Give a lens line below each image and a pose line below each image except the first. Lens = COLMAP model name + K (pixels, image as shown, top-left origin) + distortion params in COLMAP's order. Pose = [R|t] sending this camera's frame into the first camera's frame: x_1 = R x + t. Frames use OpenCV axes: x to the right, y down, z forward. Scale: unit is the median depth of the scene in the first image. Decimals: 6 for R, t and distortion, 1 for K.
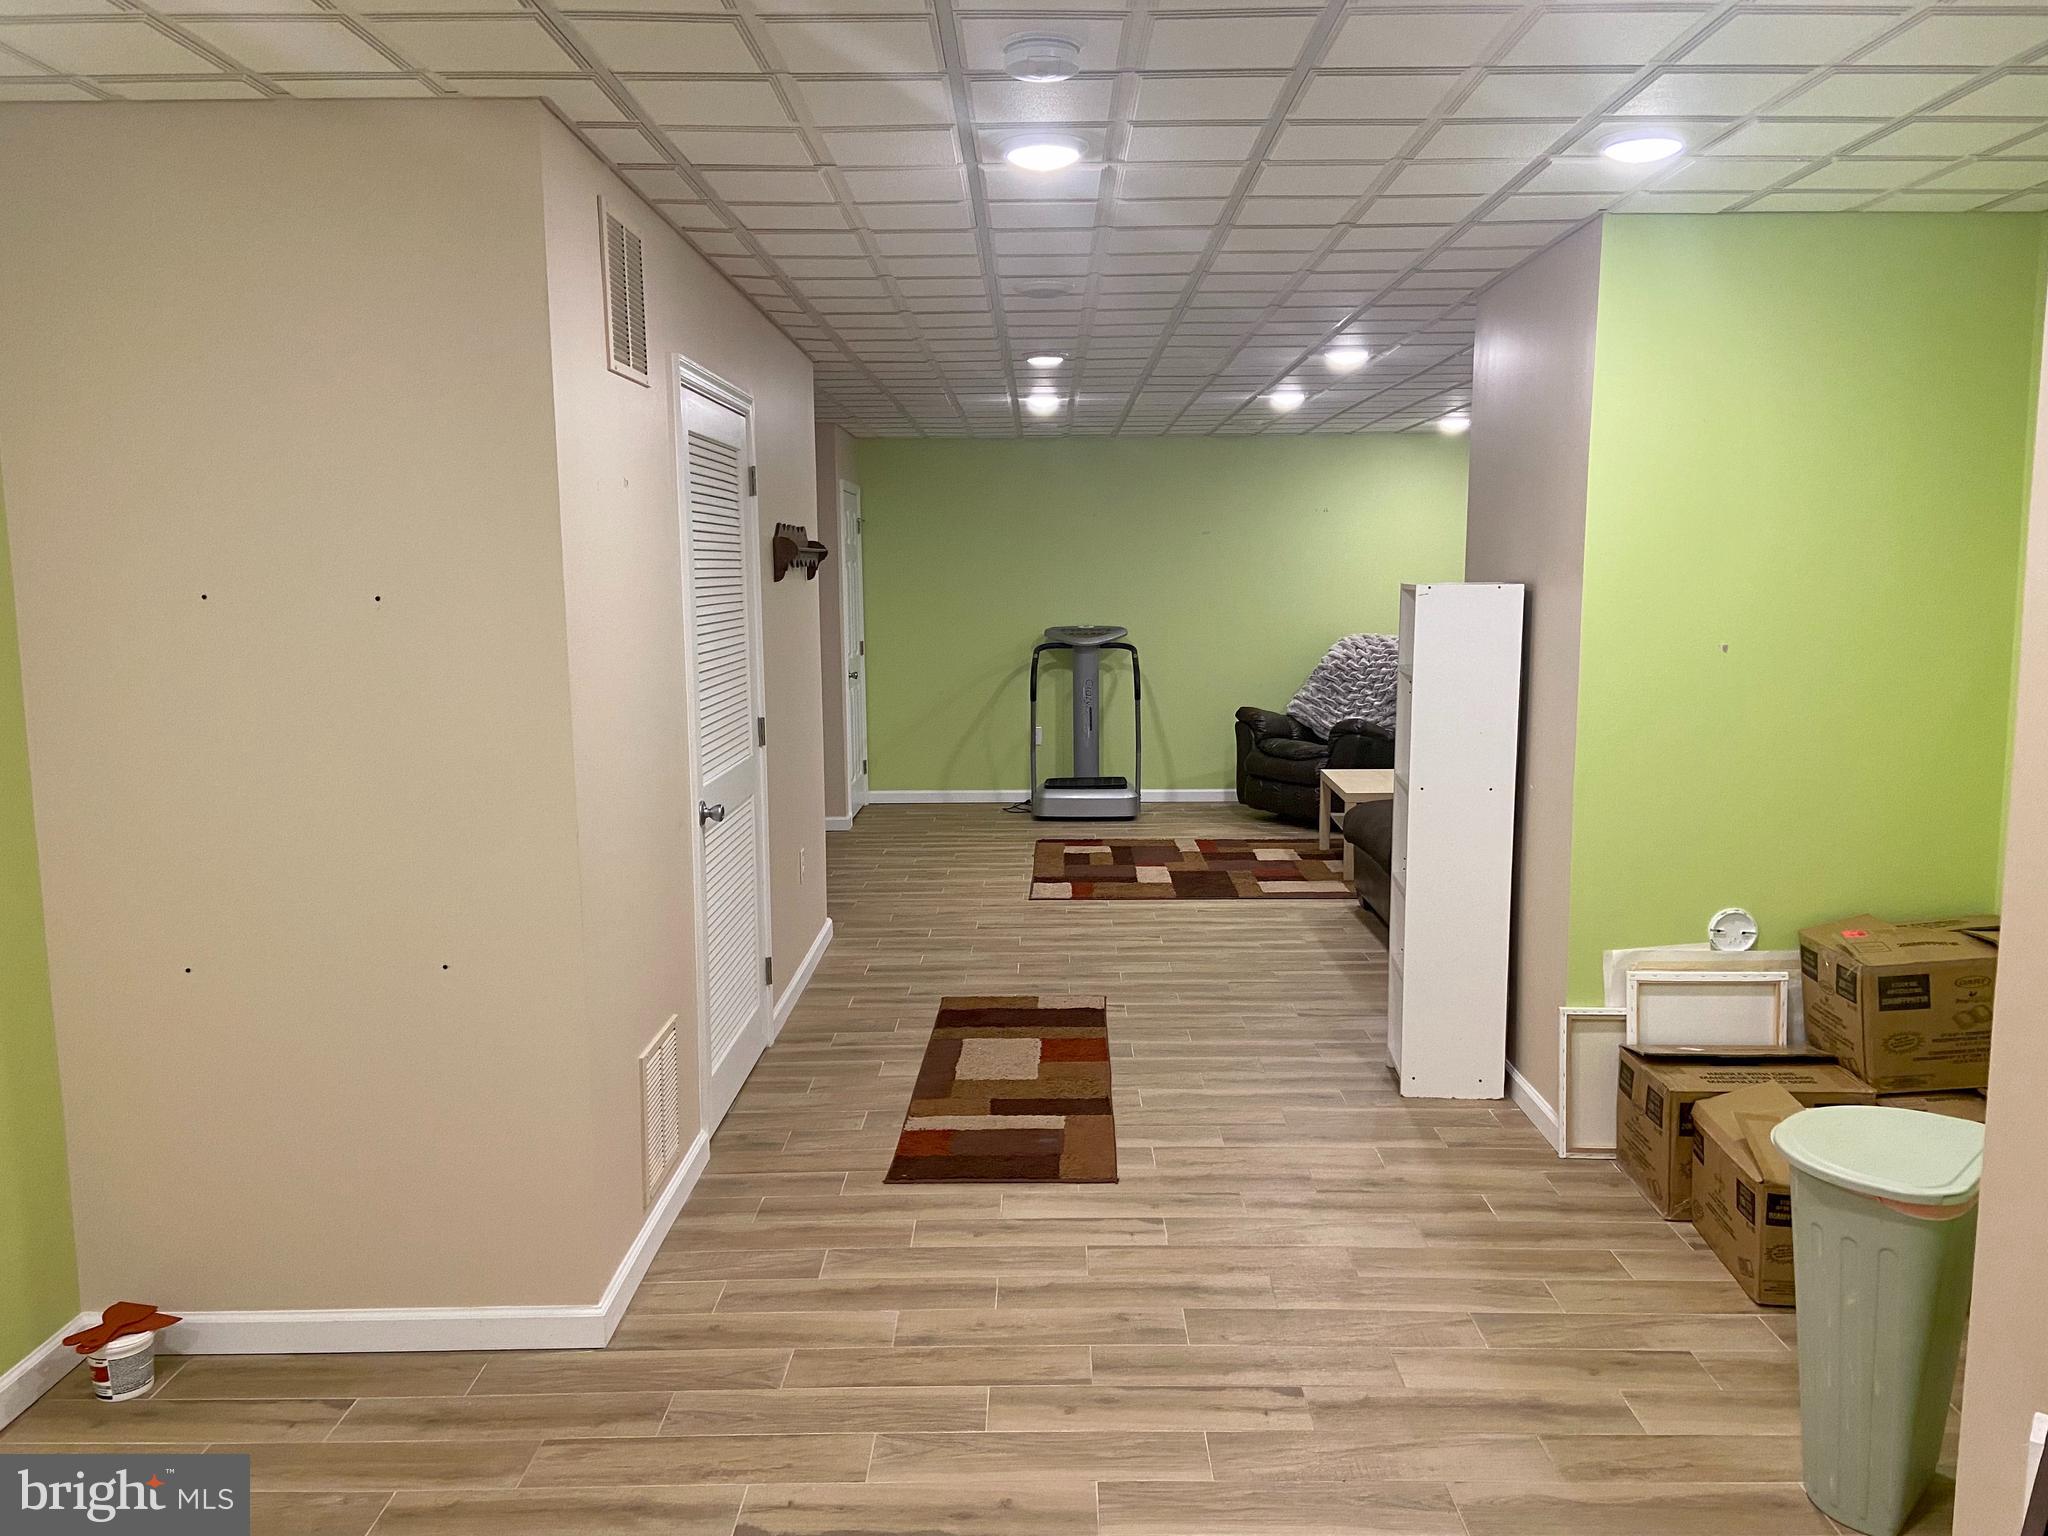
lens RADIAL K [[1545.3, 0, 1025.5], [0, 1545.3, 769.1], [0, 0, 1]] dist [0.025473, -0.020935]
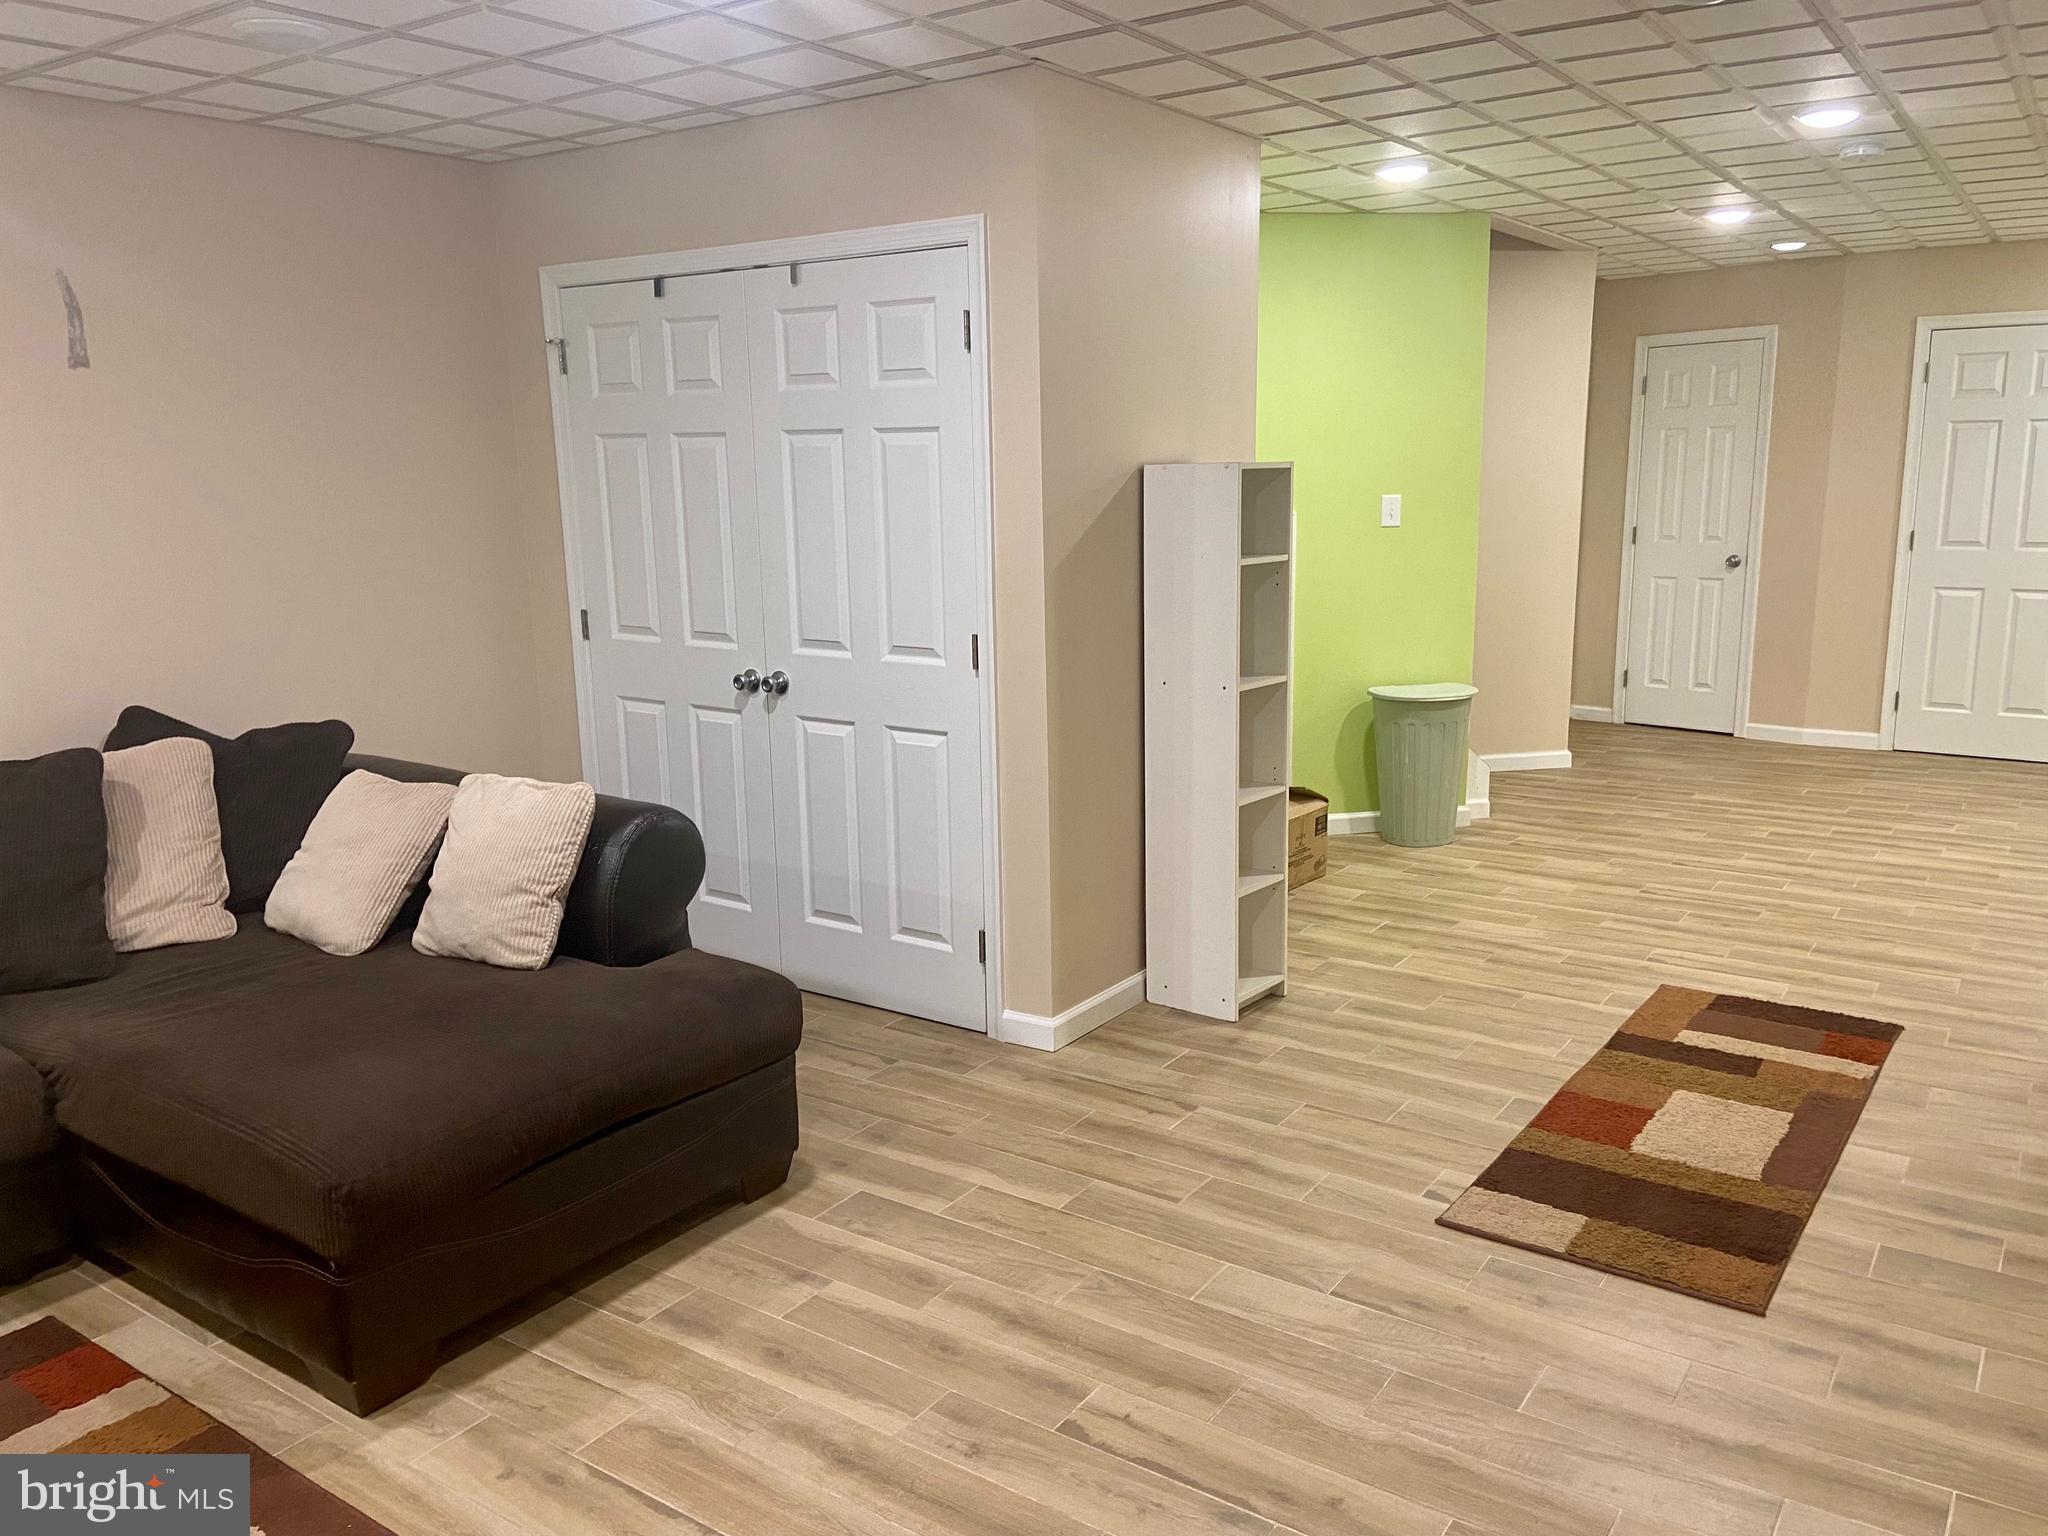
lens RADIAL K [[1545.3, 0, 1022.6], [0, 1545.3, 769.3], [0, 0, 1]] dist [0.025473, -0.020935]
pose [[-0.825375, -0.084608, 0.558210, -0.141661], [0.099200, 0.951594, 0.290911, -0.209978], [-0.555802, 0.295485, -0.777028, 1.722830]]
